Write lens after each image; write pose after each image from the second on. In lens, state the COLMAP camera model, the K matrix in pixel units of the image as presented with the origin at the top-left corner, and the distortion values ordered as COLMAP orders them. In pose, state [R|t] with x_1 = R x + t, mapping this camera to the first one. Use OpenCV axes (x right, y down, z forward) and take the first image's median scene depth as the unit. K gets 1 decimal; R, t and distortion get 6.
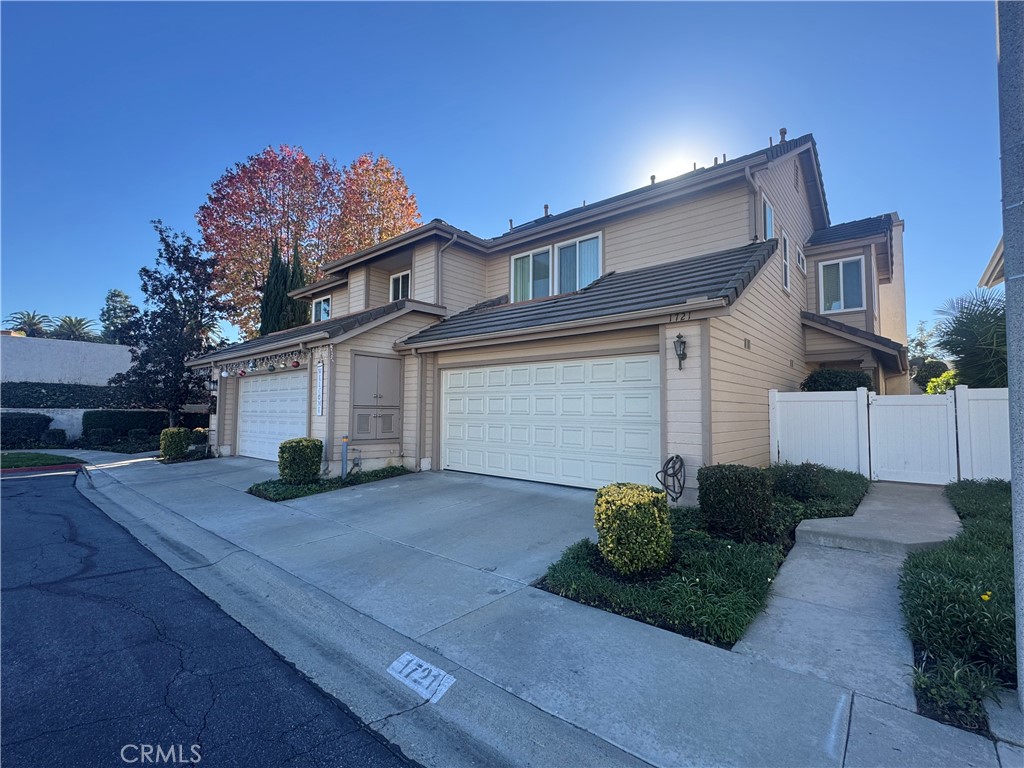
lens RADIAL K [[458.7, 0, 512.2], [0, 458.7, 386.8], [0, 0, 1]] dist [0.001192, 0.000079]
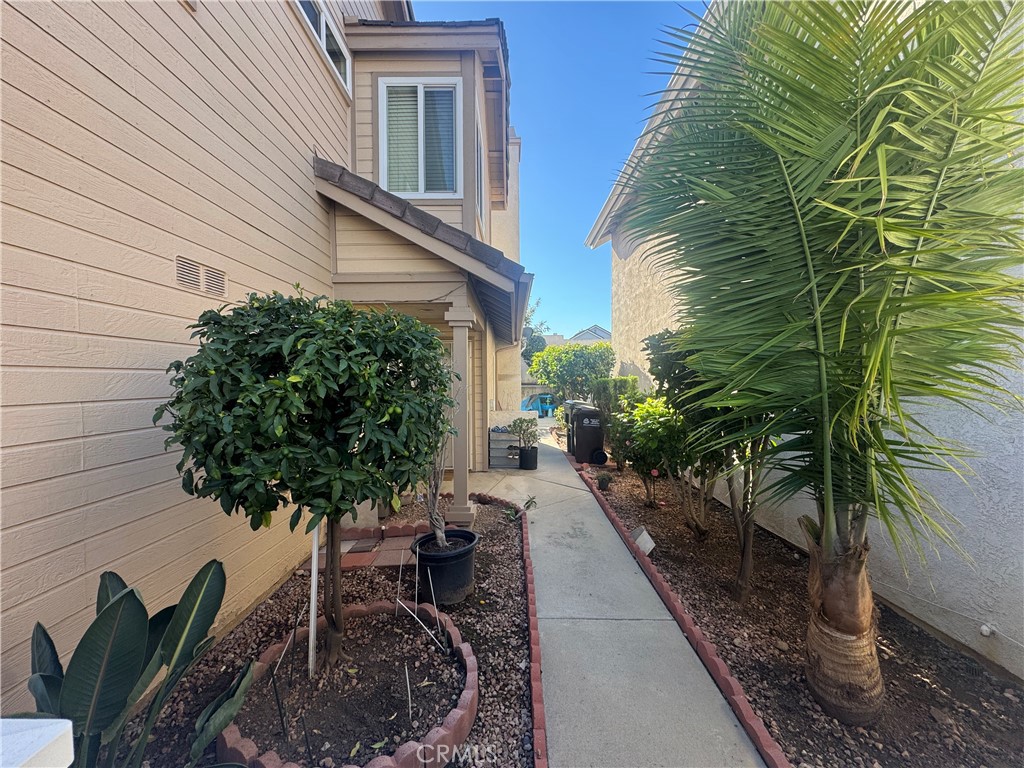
lens RADIAL K [[409.3, 0, 511.5], [0, 409.3, 380.8], [0, 0, 1]] dist [-0.003245, 0.000029]
pose [[0.758550, -0.018655, 0.651348, 0.530452], [-0.022605, 0.998235, 0.054916, -0.008479], [-0.651222, -0.056381, 0.756790, 0.639435]]
